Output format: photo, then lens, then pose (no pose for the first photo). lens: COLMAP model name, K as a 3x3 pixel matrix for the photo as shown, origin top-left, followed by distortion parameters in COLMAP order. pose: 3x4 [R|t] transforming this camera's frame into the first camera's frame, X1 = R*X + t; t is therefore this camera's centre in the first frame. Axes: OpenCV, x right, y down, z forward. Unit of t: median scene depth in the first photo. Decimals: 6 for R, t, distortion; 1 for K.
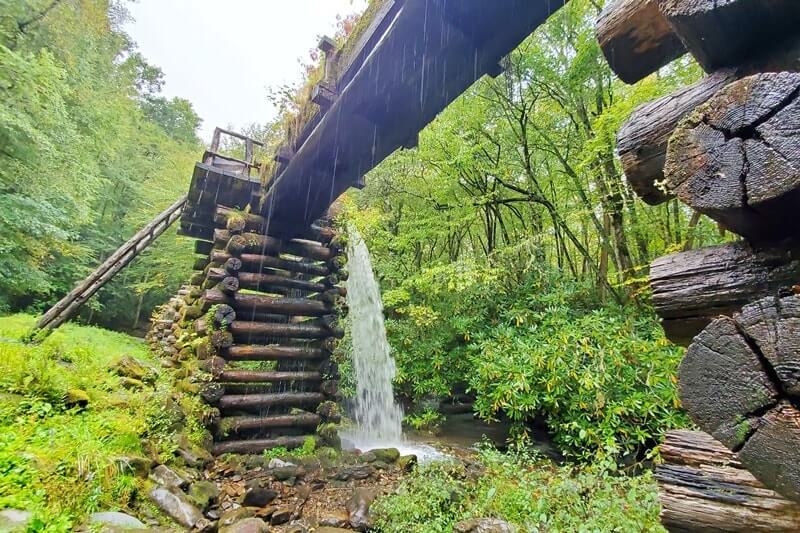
lens RADIAL K [[371.5, 0, 416.2], [0, 371.5, 268.0], [0, 0, 1]] dist [0.001724, -0.008945]
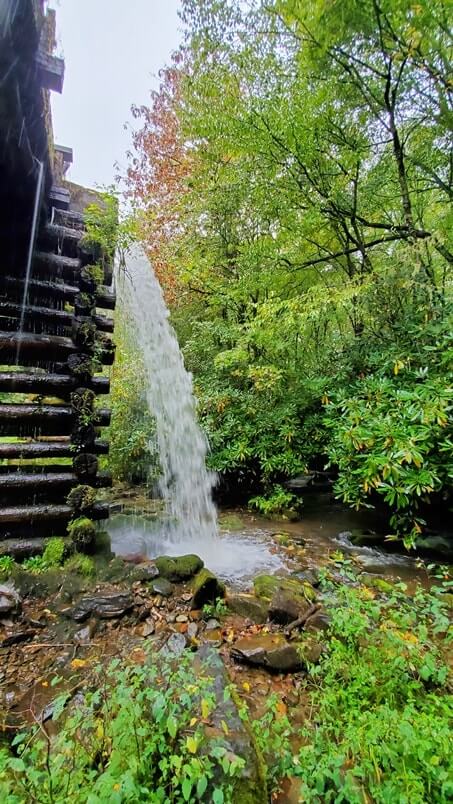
lens RADIAL K [[310.8, 0, 226.5], [0, 310.8, 402.0], [0, 0, 1]] dist [-0.001214, -0.000643]
pose [[0.973426, -0.067779, -0.218742, 0.094795], [0.089785, 0.991677, 0.092276, 0.134137], [0.210667, -0.109464, 0.971410, 0.388435]]
